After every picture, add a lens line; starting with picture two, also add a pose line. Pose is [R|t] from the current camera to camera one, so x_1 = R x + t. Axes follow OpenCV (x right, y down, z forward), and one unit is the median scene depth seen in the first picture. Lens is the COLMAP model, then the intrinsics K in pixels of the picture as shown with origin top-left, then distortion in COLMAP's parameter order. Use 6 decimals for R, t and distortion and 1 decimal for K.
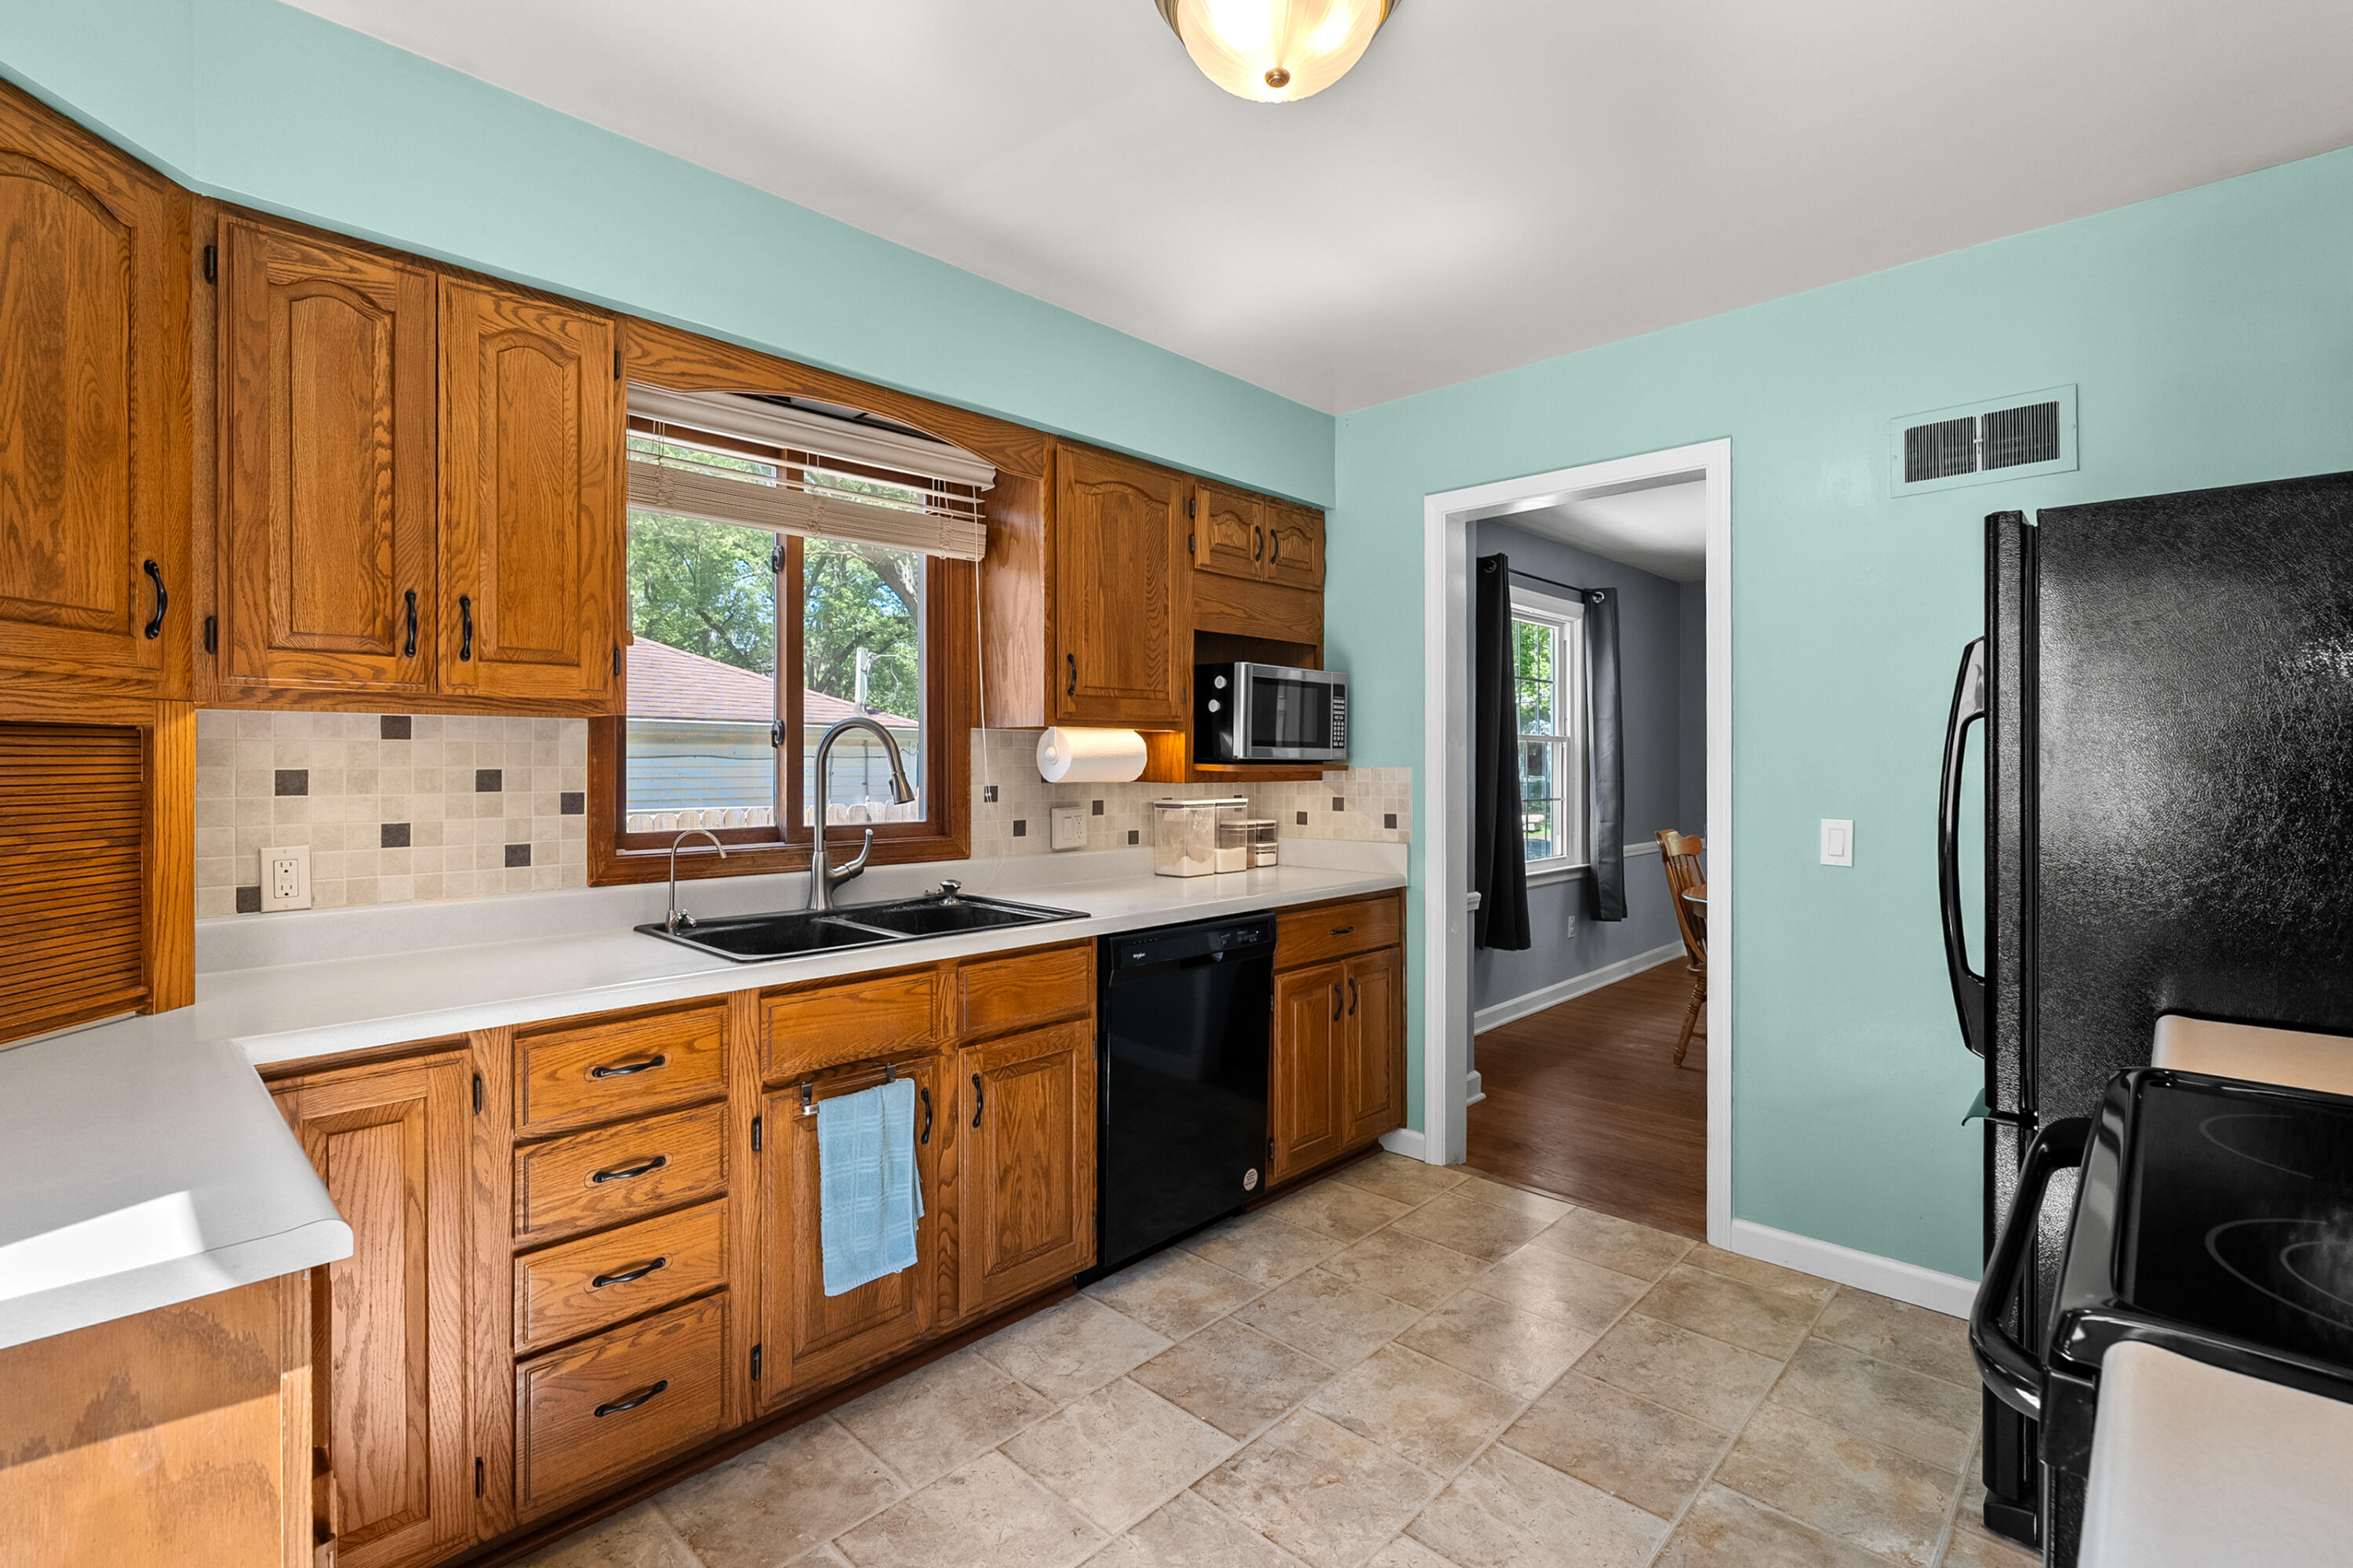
lens RADIAL K [[1077.6, 0, 1174.3], [0, 1077.6, 761.9], [0, 0, 1]] dist [-0.001782, -0.000008]
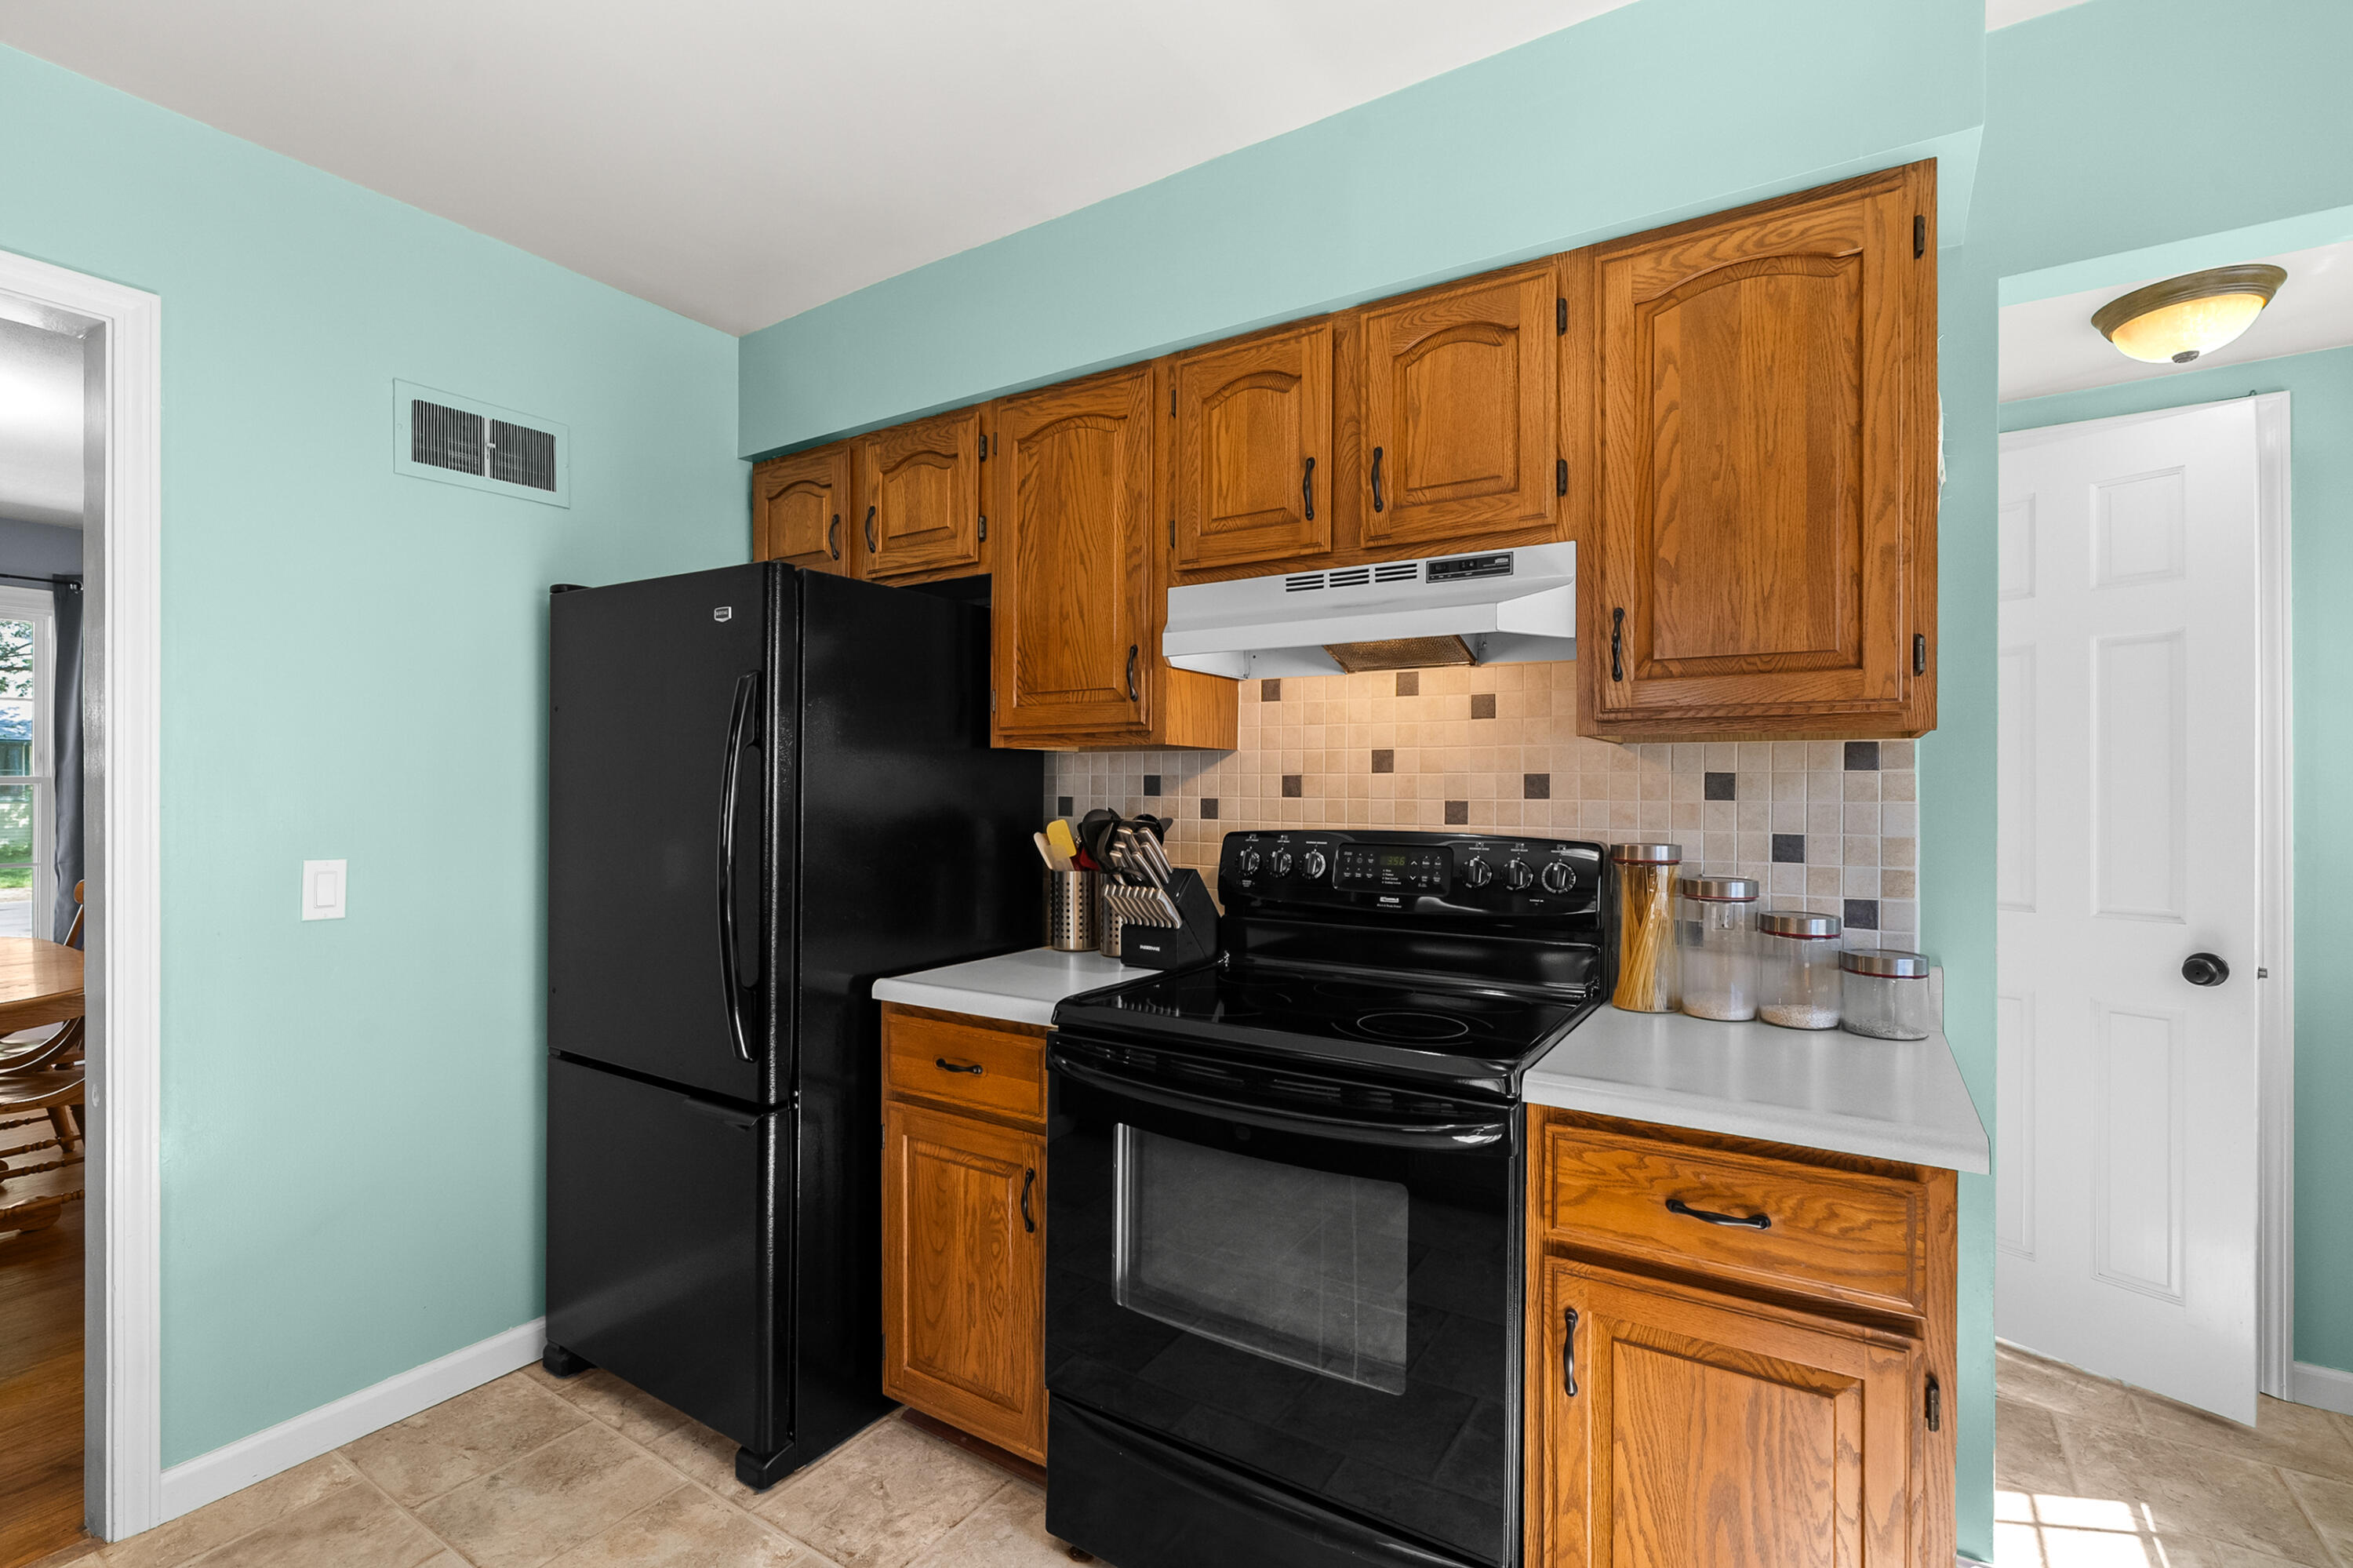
lens RADIAL K [[1070.3, 0, 1177.9], [0, 1070.3, 786.9], [0, 0, 1]] dist [-0.001689, 0.000974]
pose [[-0.187874, -0.001031, 0.982193, -0.335322], [-0.001622, 0.999998, 0.000739, -0.001883], [-0.982192, -0.001454, -0.187876, 0.688061]]
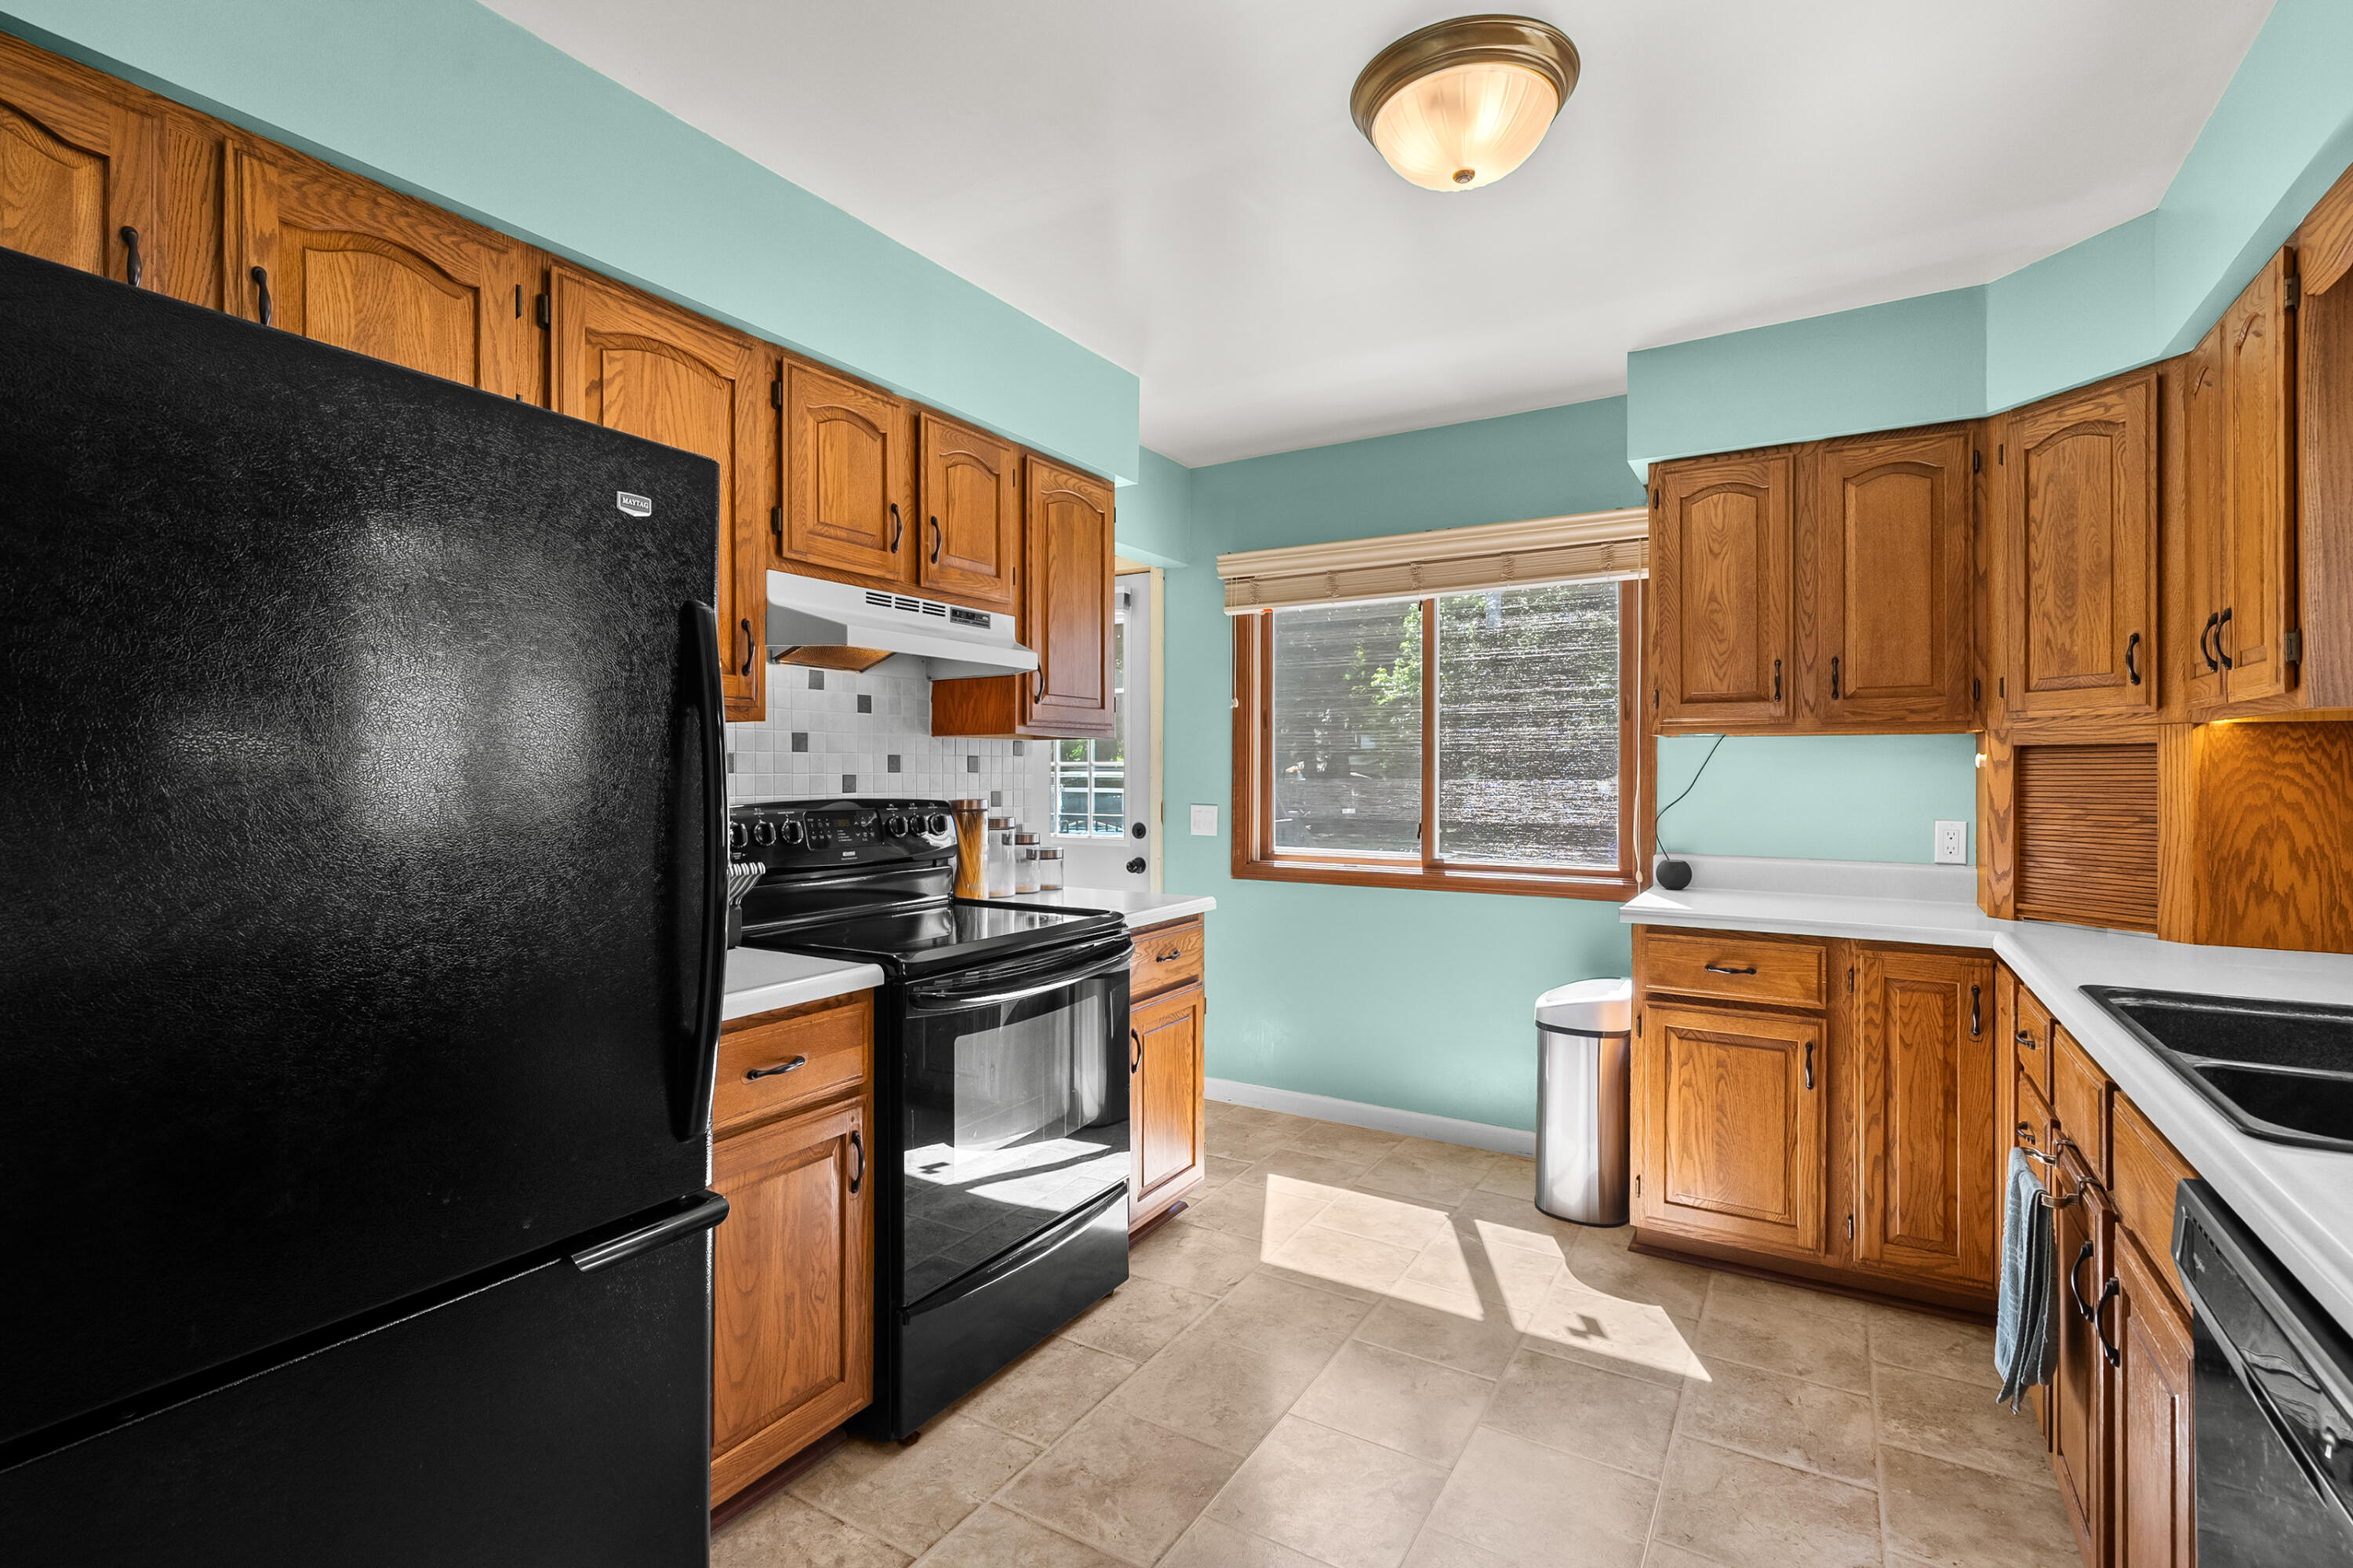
lens RADIAL K [[1062.6, 0, 1180.1], [0, 1062.6, 772.6], [0, 0, 1]] dist [-0.002531, 0.001069]
pose [[-0.975168, -0.000765, -0.221467, 0.512115], [-0.001809, 0.999988, 0.004509, 0.002627], [0.221461, 0.004798, -0.975158, 1.615494]]
